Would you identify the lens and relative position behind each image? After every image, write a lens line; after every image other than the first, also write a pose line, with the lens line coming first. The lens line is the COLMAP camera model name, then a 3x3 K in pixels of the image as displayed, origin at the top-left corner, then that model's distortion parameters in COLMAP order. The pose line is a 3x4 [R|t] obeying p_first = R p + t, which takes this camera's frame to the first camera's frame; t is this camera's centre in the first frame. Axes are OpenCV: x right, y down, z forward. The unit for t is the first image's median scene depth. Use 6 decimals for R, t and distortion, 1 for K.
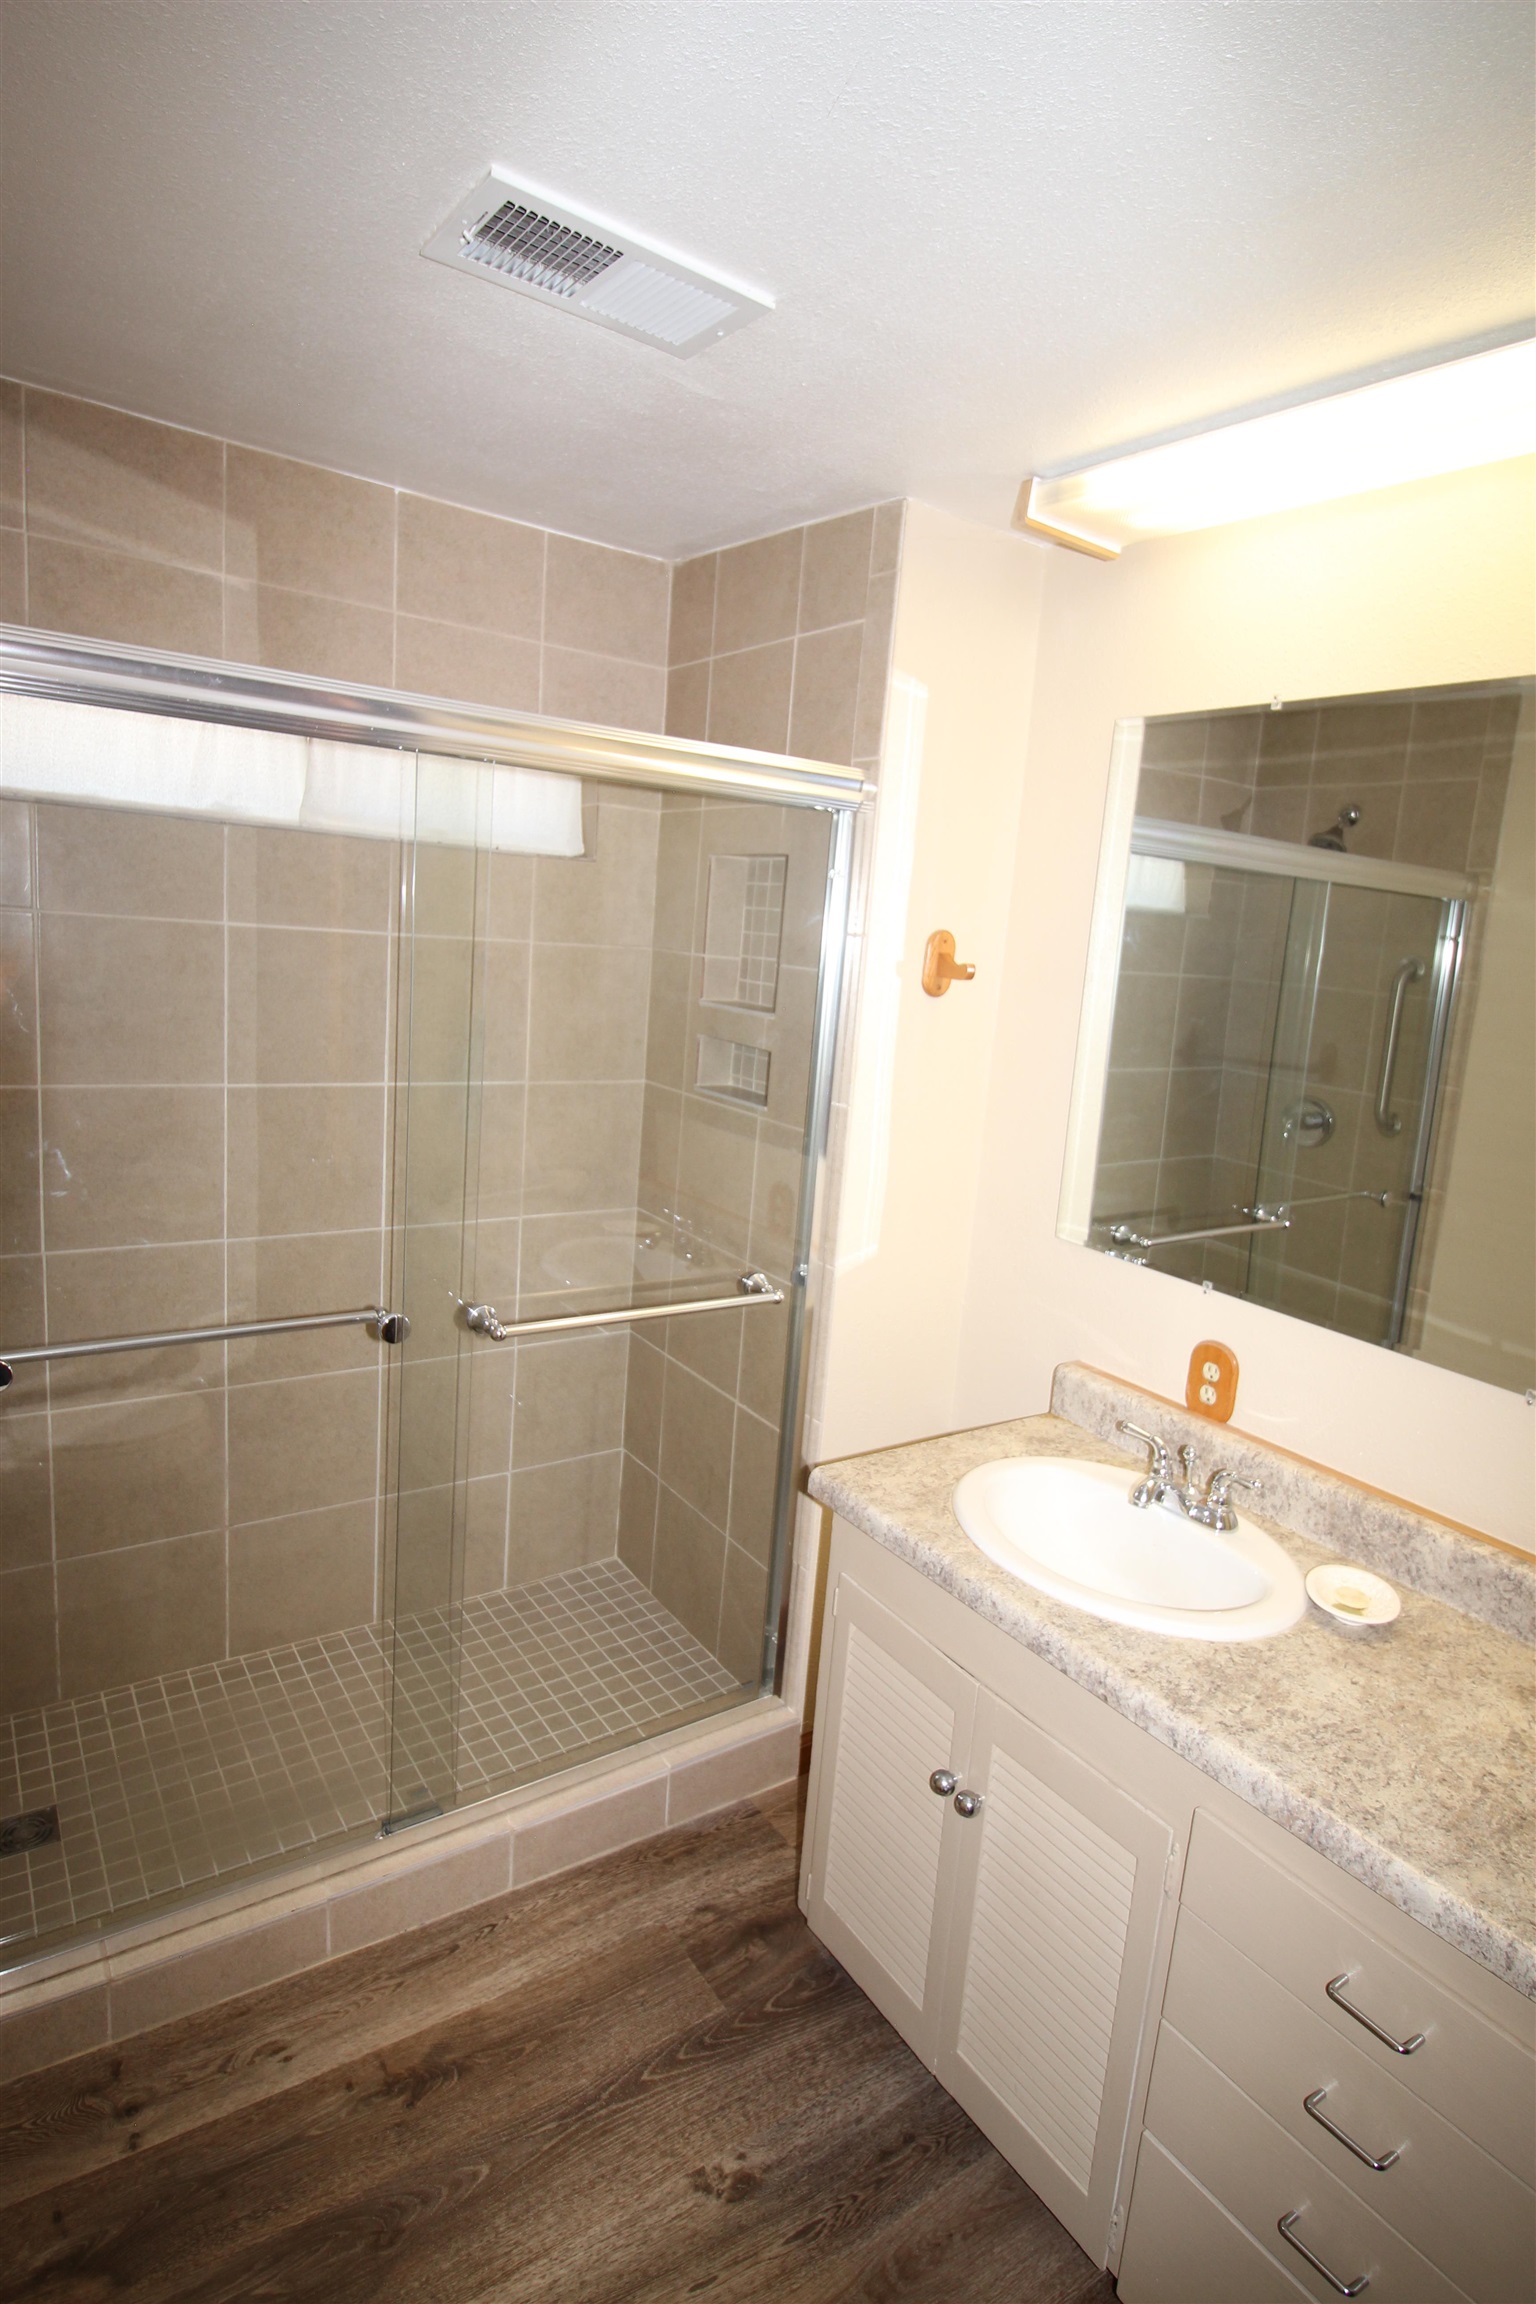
lens RADIAL K [[1237.8, 0, 792.7], [0, 1237.8, 1145.8], [0, 0, 1]] dist [-0.000919, -0.010800]
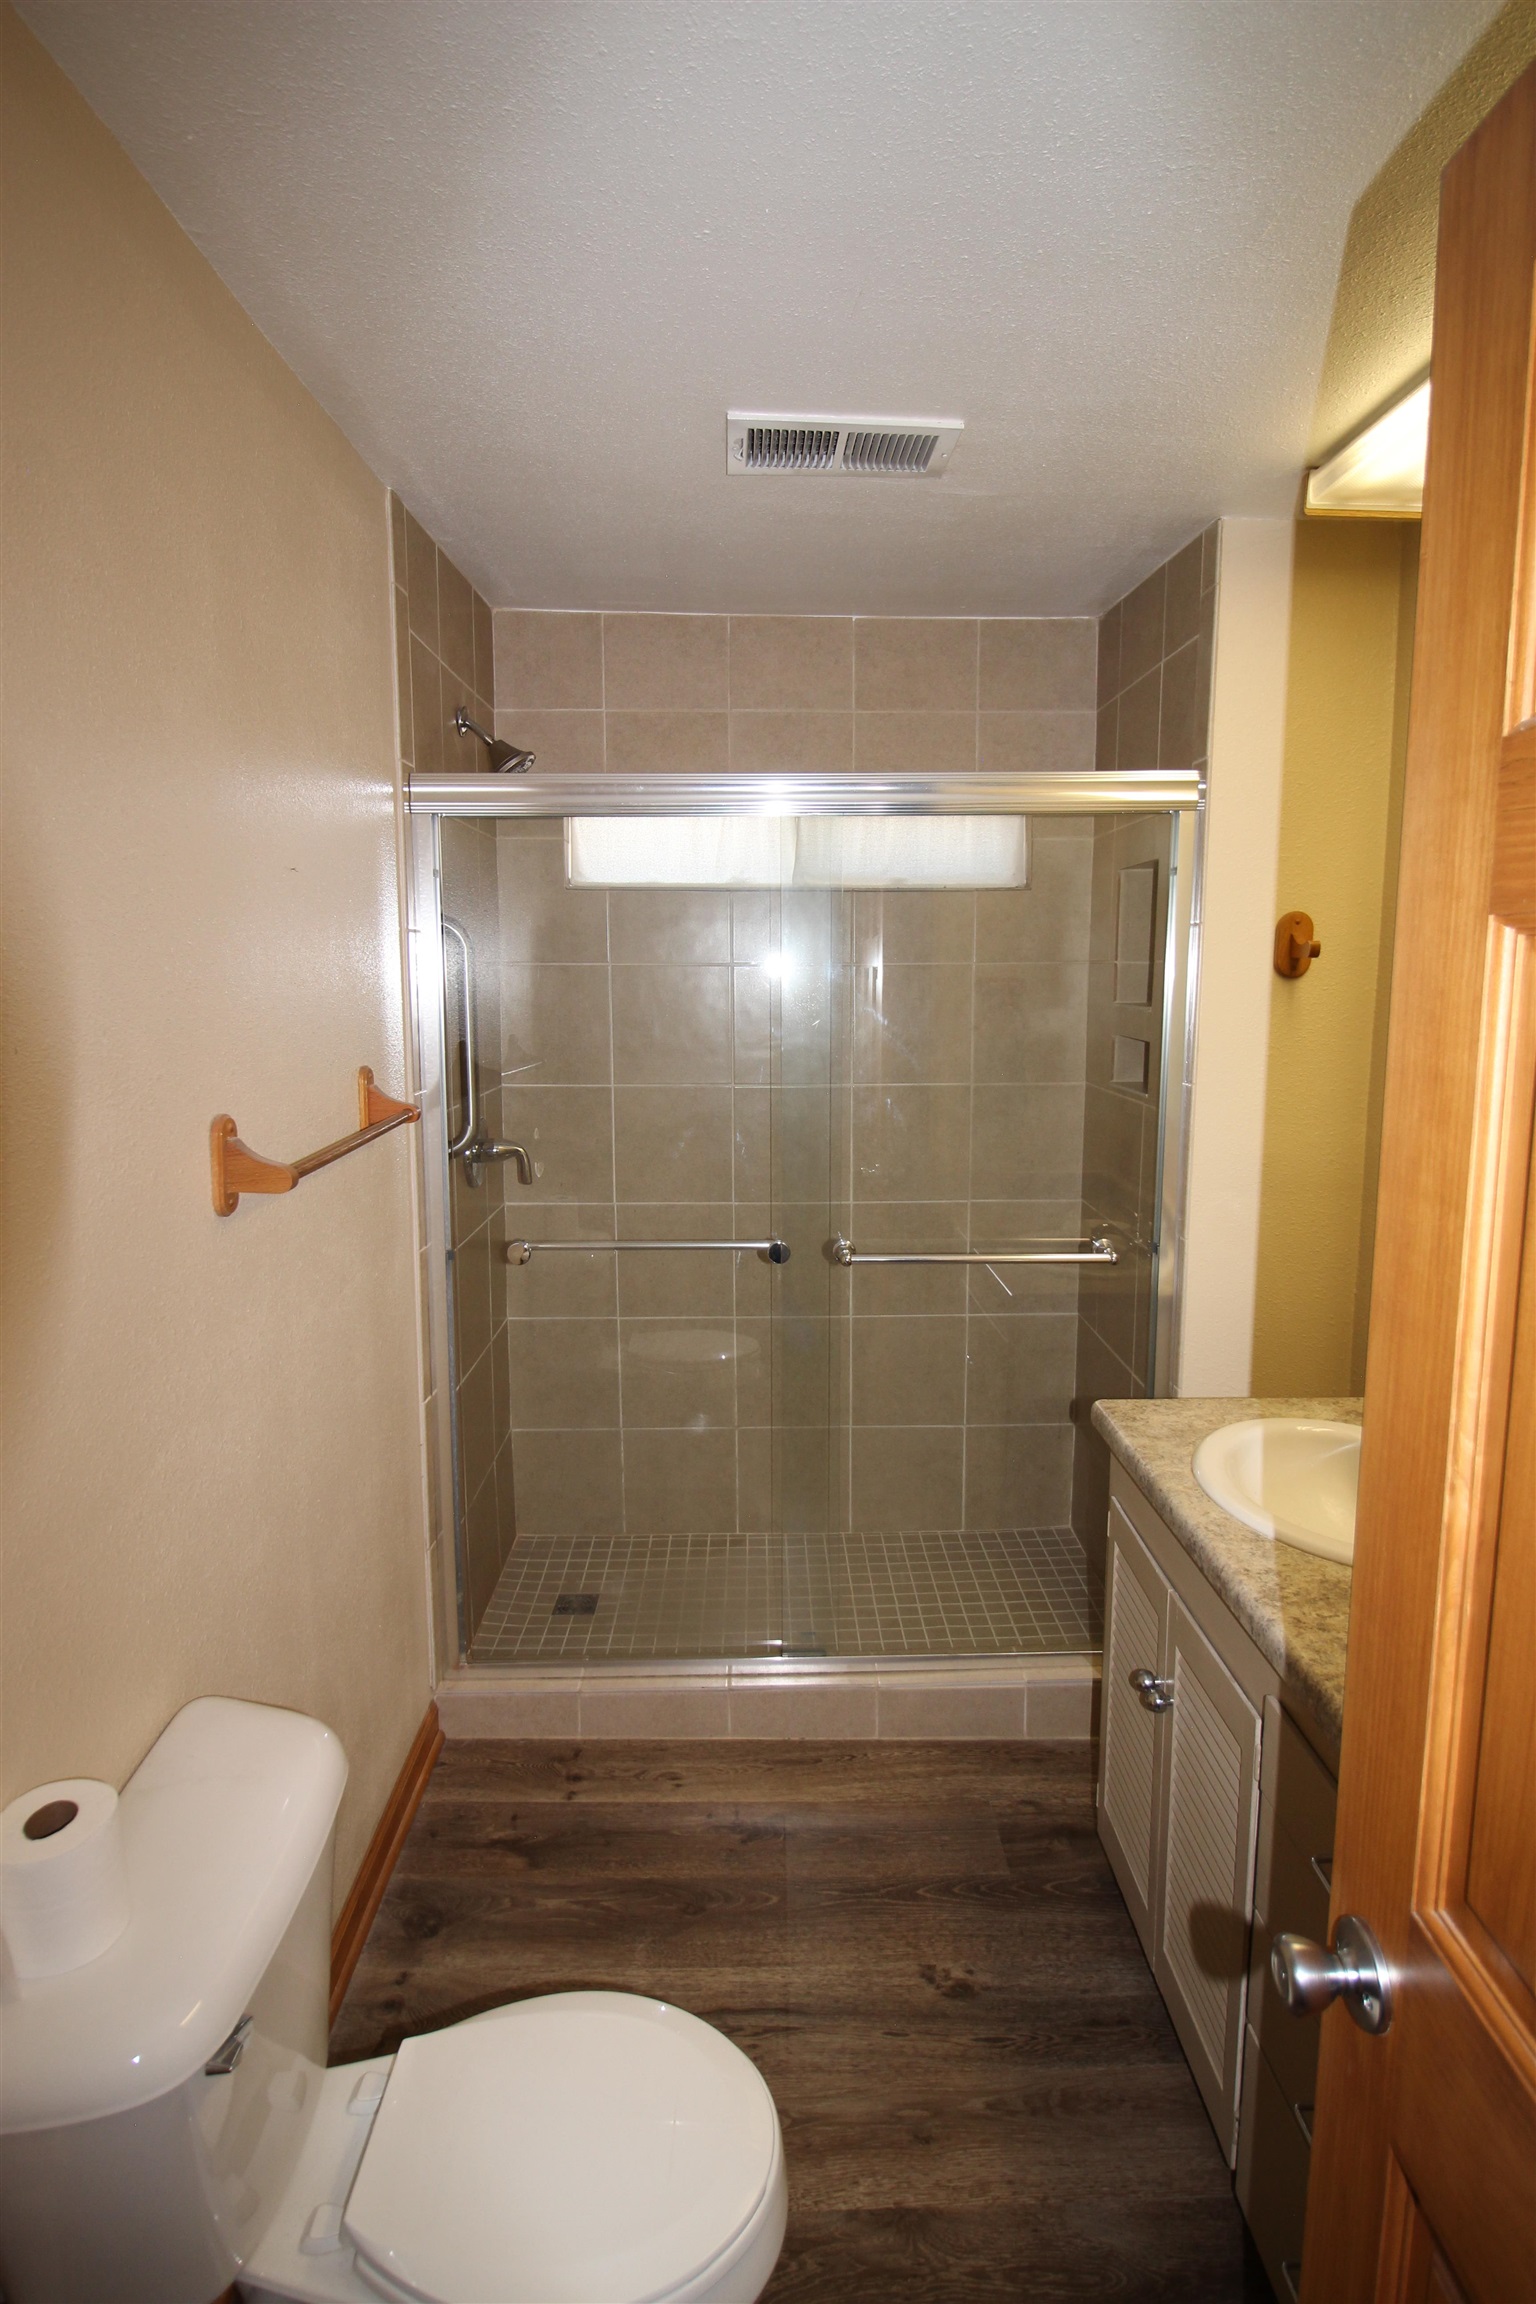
lens RADIAL K [[1237.8, 0, 774.0], [0, 1237.8, 1146.7], [0, 0, 1]] dist [-0.000919, -0.010800]
pose [[0.824682, -0.001134, -0.565596, 0.388845], [-0.030506, 0.998453, -0.046481, 0.090714], [0.564774, 0.055586, 0.823372, -0.083617]]
